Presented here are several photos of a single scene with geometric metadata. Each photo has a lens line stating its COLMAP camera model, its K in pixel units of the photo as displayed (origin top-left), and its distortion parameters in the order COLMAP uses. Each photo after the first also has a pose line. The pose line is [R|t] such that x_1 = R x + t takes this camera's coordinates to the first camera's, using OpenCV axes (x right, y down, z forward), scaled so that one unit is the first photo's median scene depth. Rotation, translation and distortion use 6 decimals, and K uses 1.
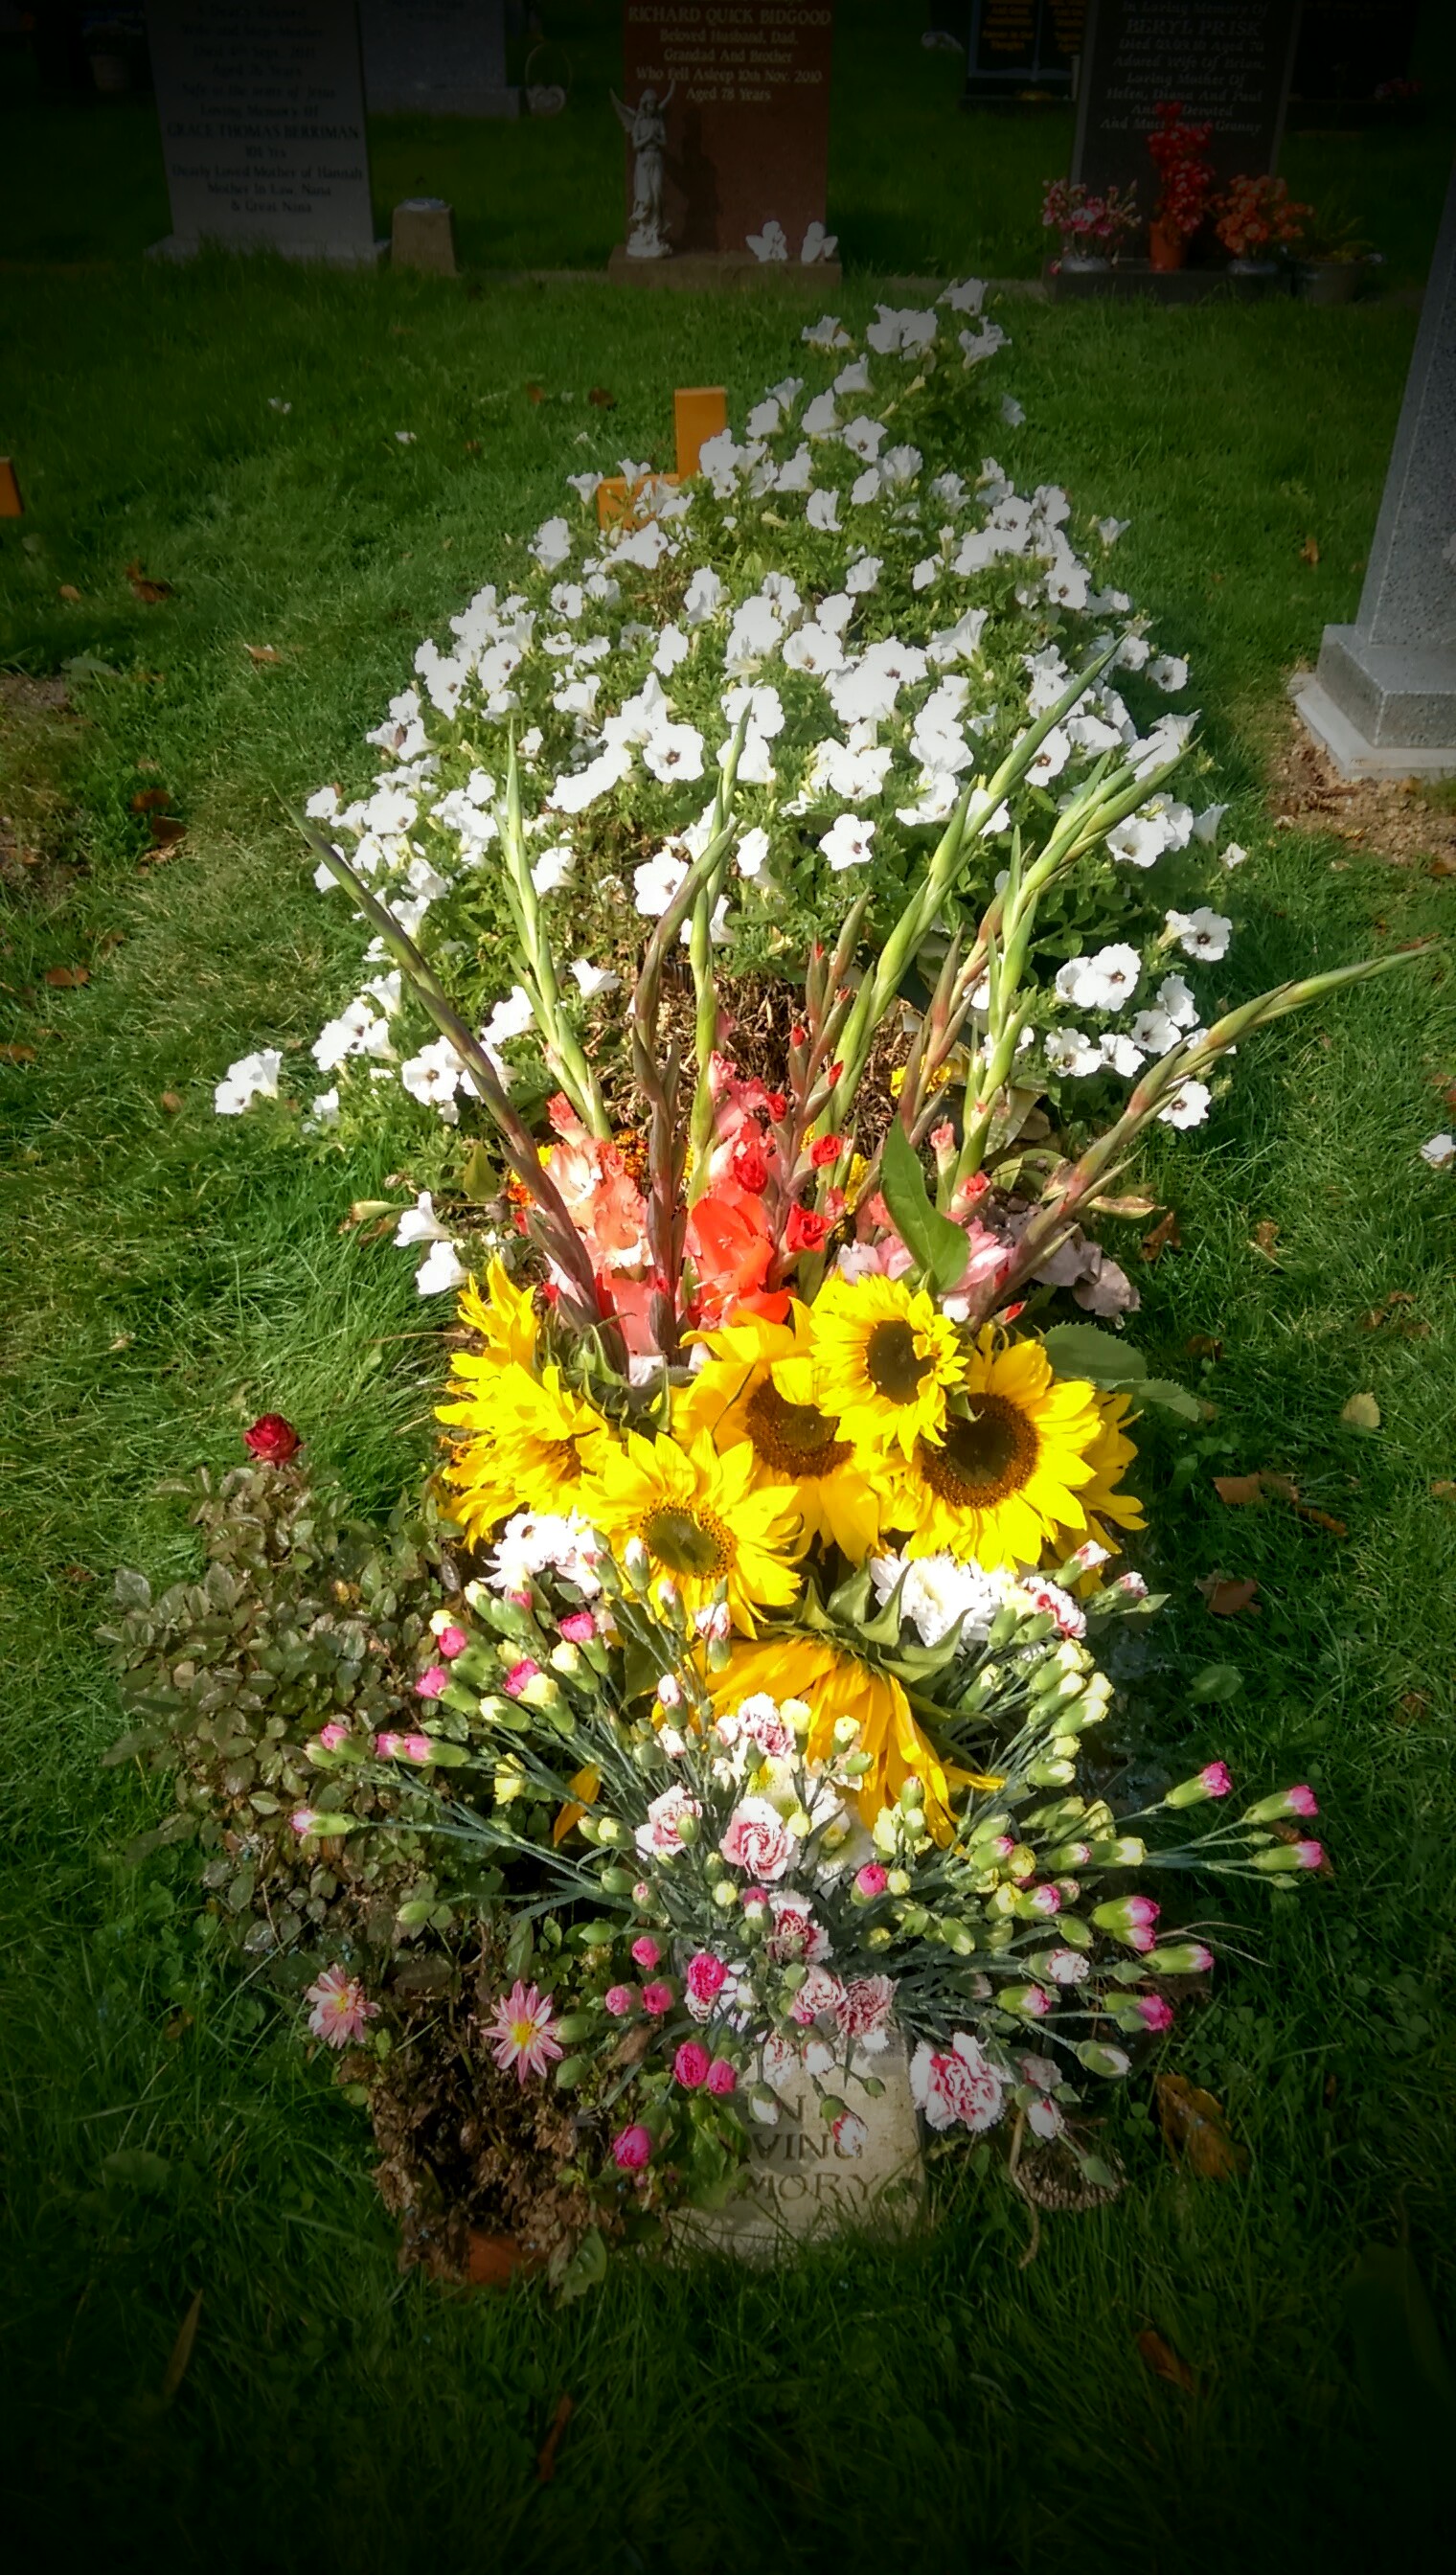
lens RADIAL K [[2476.5, 0, 728.0], [0, 2476.5, 1287.5], [0, 0, 1]] dist [-0.008373, -0.003364]
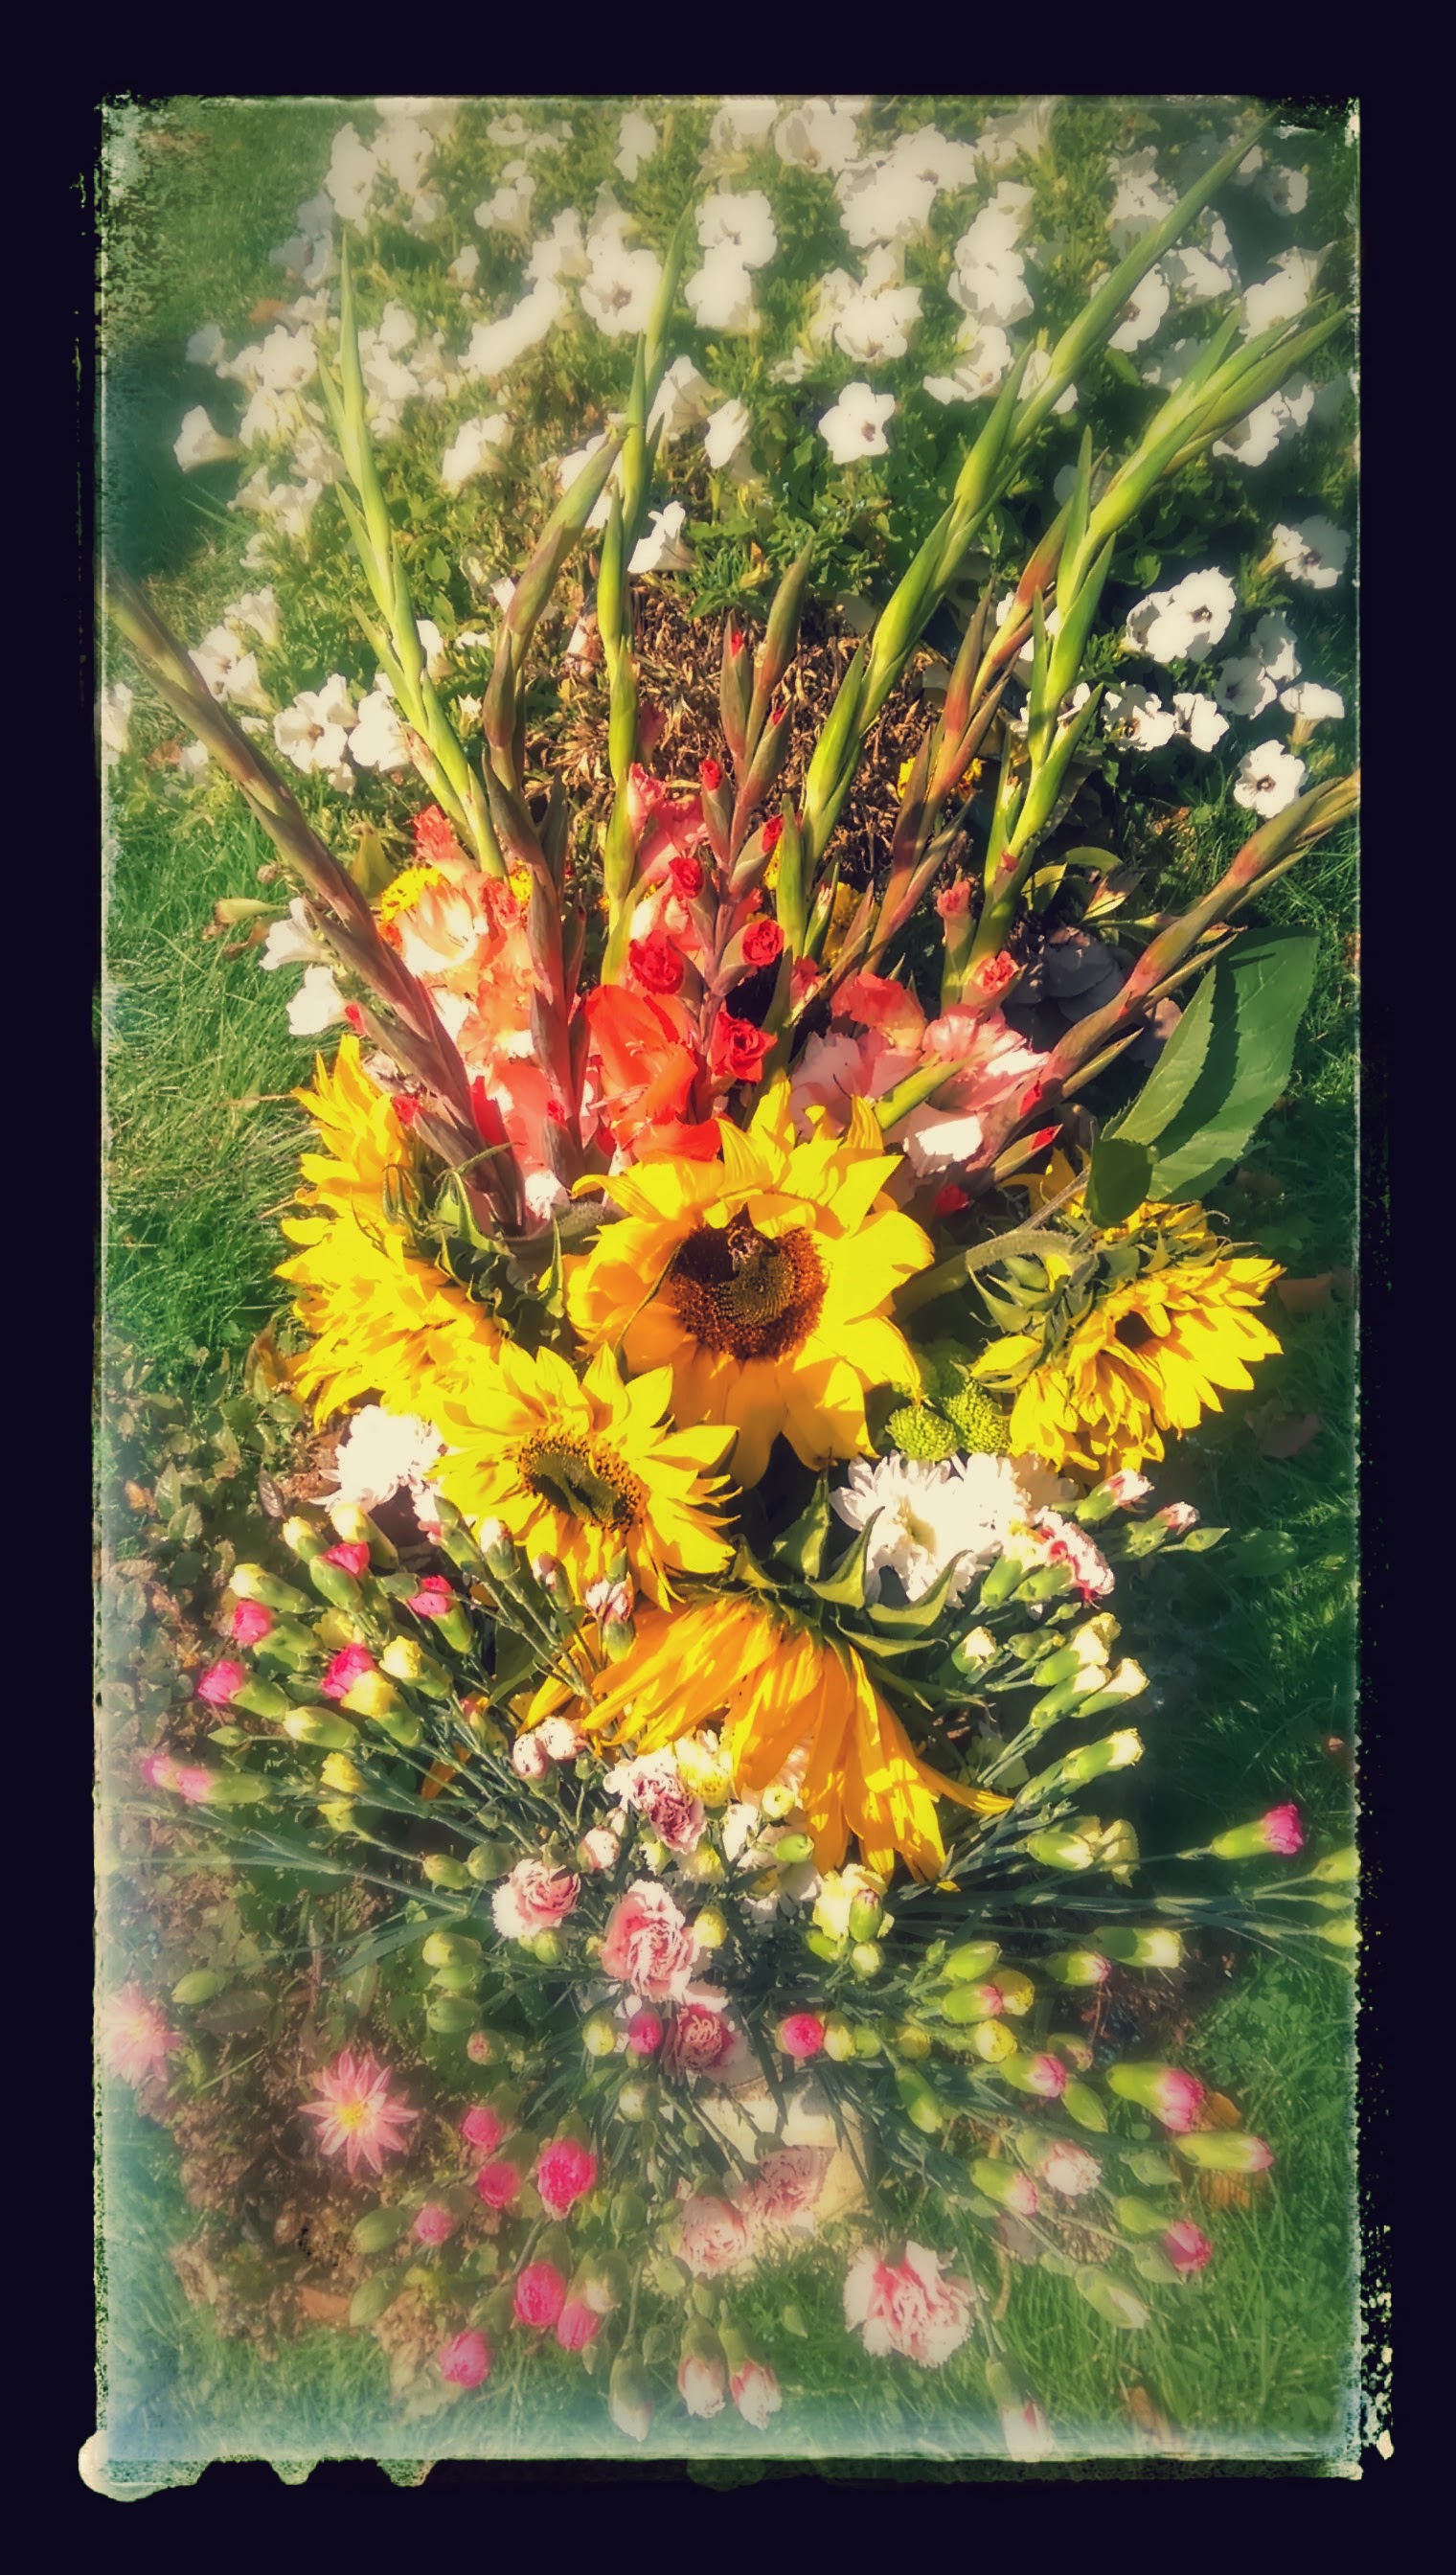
lens RADIAL K [[2304.4, 0, 719.5], [0, 2304.4, 1467.9], [0, 0, 1]] dist [0.072856, -0.189780]
pose [[0.999583, 0.026720, -0.010958, 0.023208], [-0.022965, 0.965506, 0.259367, -0.056987], [0.017510, -0.259008, 0.965717, 0.246726]]
